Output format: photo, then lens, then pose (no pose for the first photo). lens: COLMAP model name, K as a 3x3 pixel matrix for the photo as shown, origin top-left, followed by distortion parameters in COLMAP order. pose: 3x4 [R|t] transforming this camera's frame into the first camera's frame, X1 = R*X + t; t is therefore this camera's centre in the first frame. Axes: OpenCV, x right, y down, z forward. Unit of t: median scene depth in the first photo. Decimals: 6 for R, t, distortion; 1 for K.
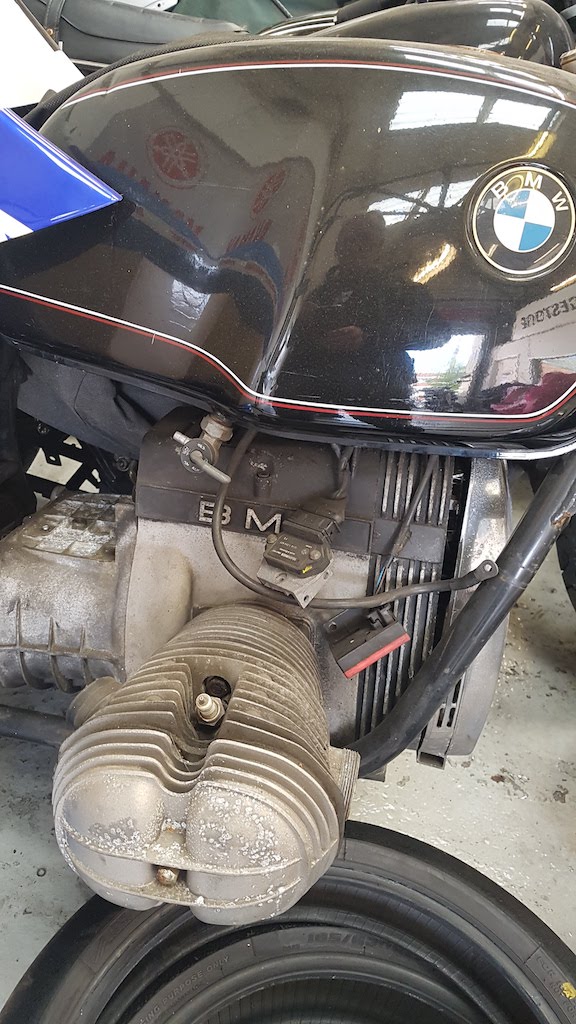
lens RADIAL K [[822.1, 0, 288.0], [0, 822.1, 512.0], [0, 0, 1]] dist [0.156738, -0.299866]
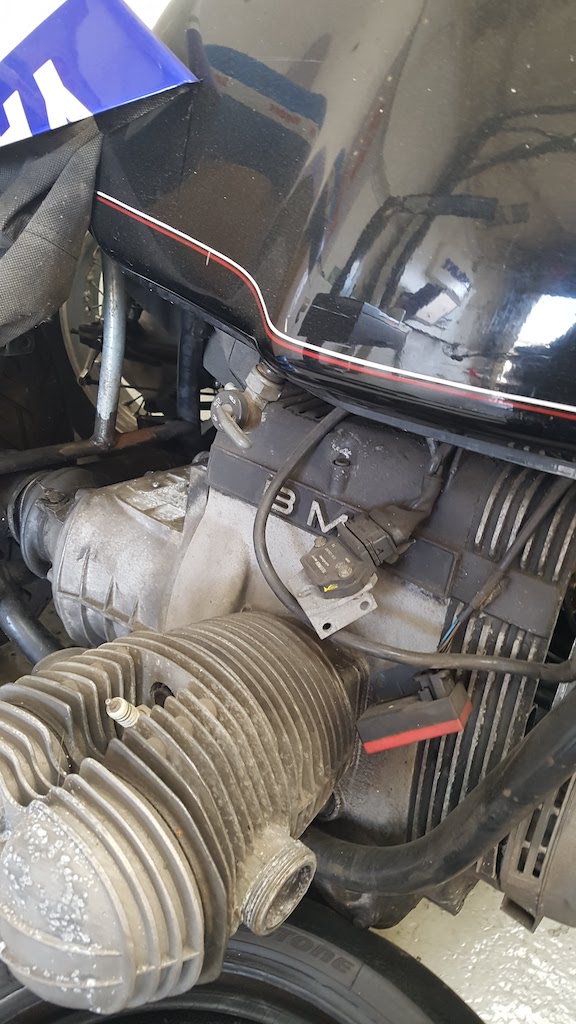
lens RADIAL K [[822.1, 0, 288.0], [0, 822.1, 512.0], [0, 0, 1]] dist [0.156738, -0.299866]
pose [[0.874927, 0.219608, -0.431596, 0.273326], [-0.237578, 0.971287, 0.012603, 0.002521], [0.421971, 0.091510, 0.901979, 0.281283]]
